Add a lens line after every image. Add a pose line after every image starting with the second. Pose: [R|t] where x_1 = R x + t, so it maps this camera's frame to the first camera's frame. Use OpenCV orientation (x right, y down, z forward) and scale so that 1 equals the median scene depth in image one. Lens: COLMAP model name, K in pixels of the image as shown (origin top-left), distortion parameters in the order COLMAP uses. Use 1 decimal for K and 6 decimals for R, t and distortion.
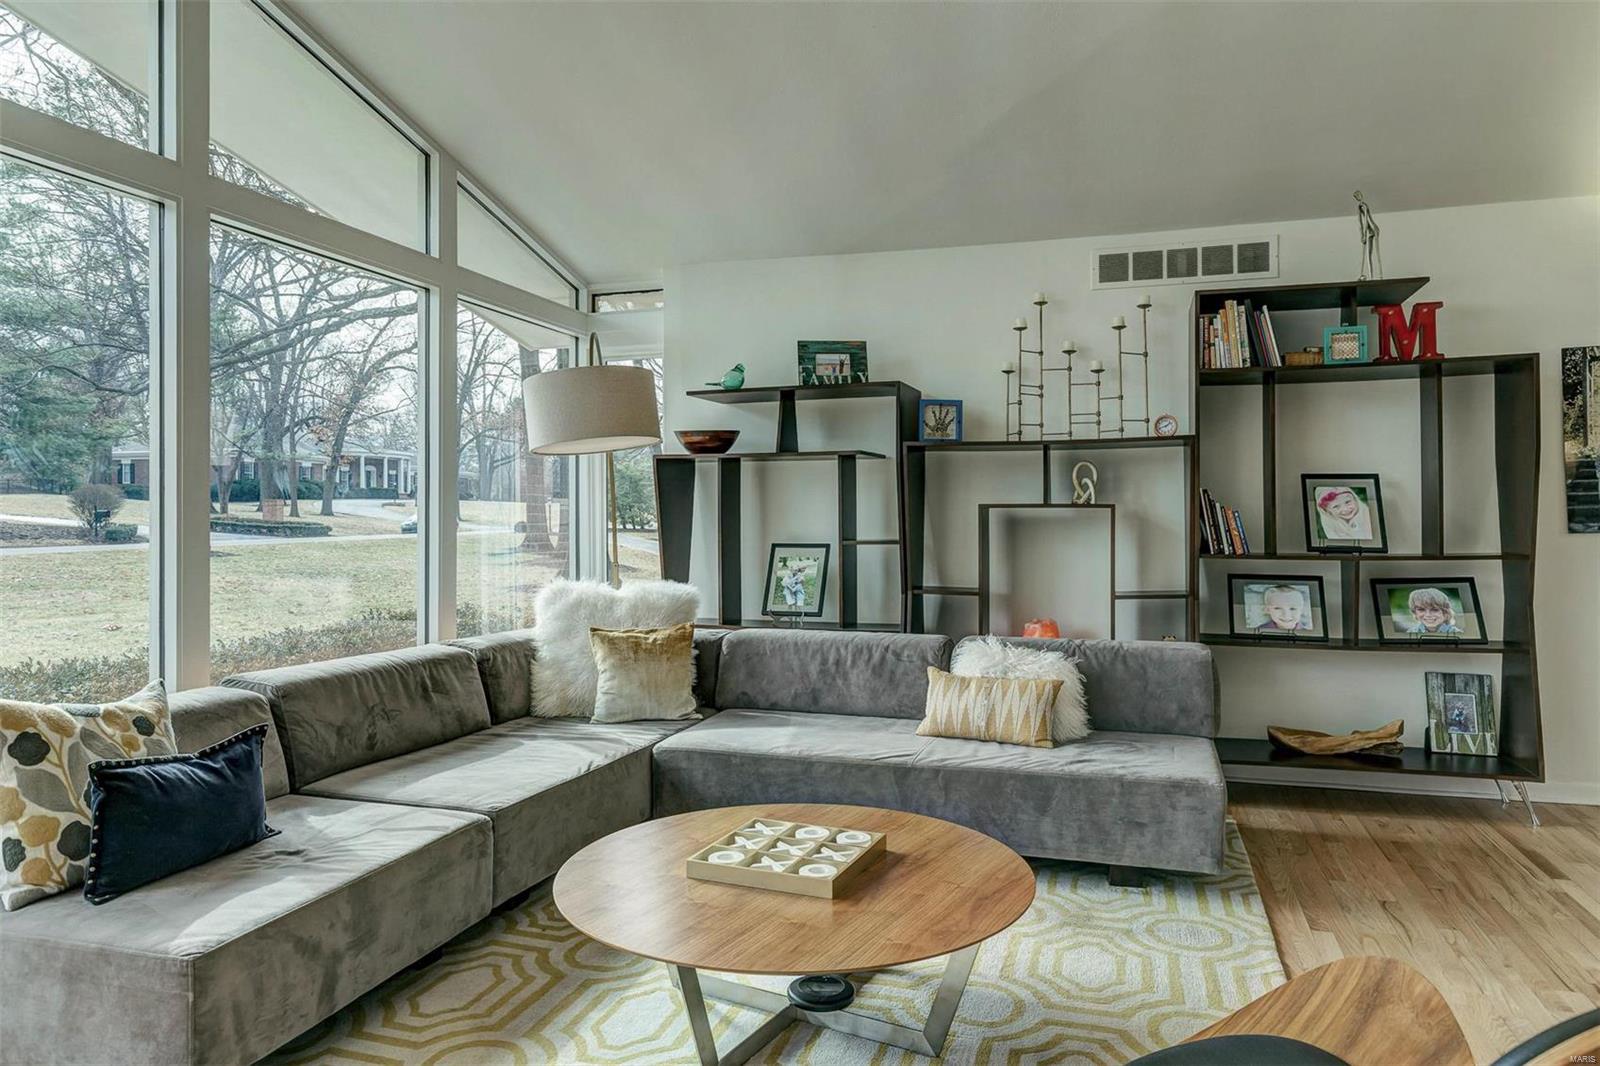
lens RADIAL K [[1038.9, 0, 798.6], [0, 1038.9, 527.3], [0, 0, 1]] dist [0.002022, 0.000685]
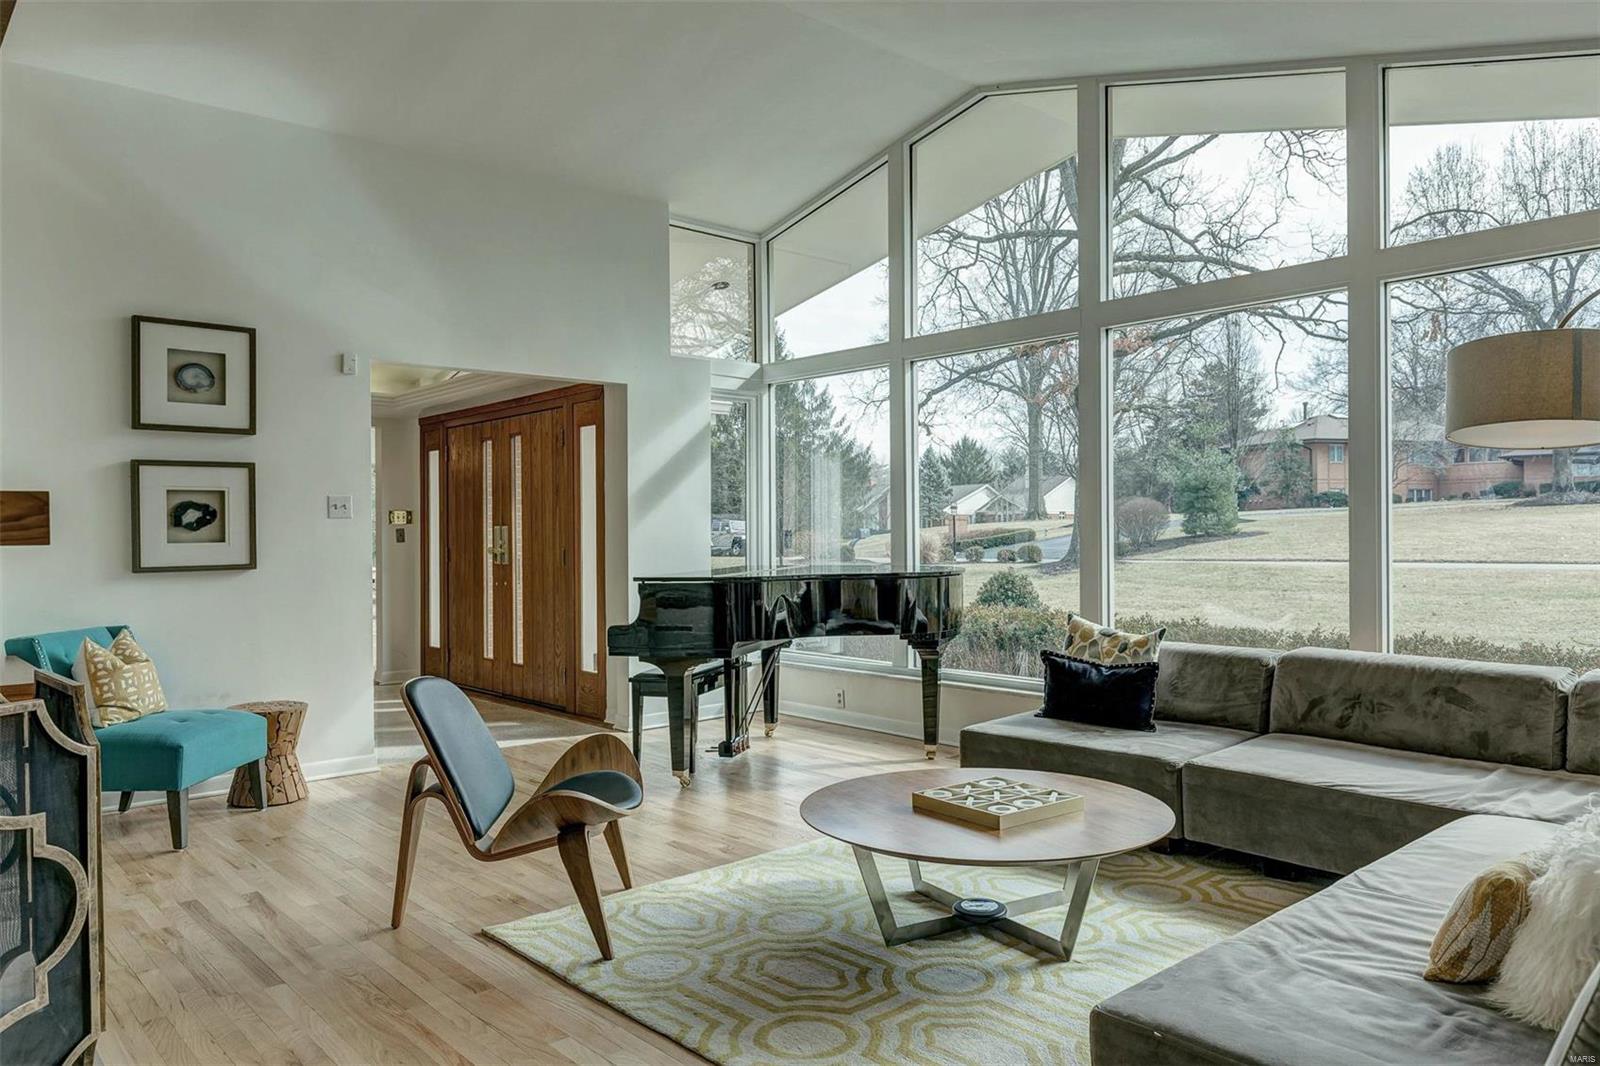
lens RADIAL K [[1106.3, 0, 799.3], [0, 1106.3, 537.3], [0, 0, 1]] dist [-0.005457, -0.000452]
pose [[-0.504715, 0.009395, -0.863235, 1.238867], [0.008983, 0.999944, 0.005630, -0.009581], [0.863239, -0.004913, -0.504771, 1.445115]]
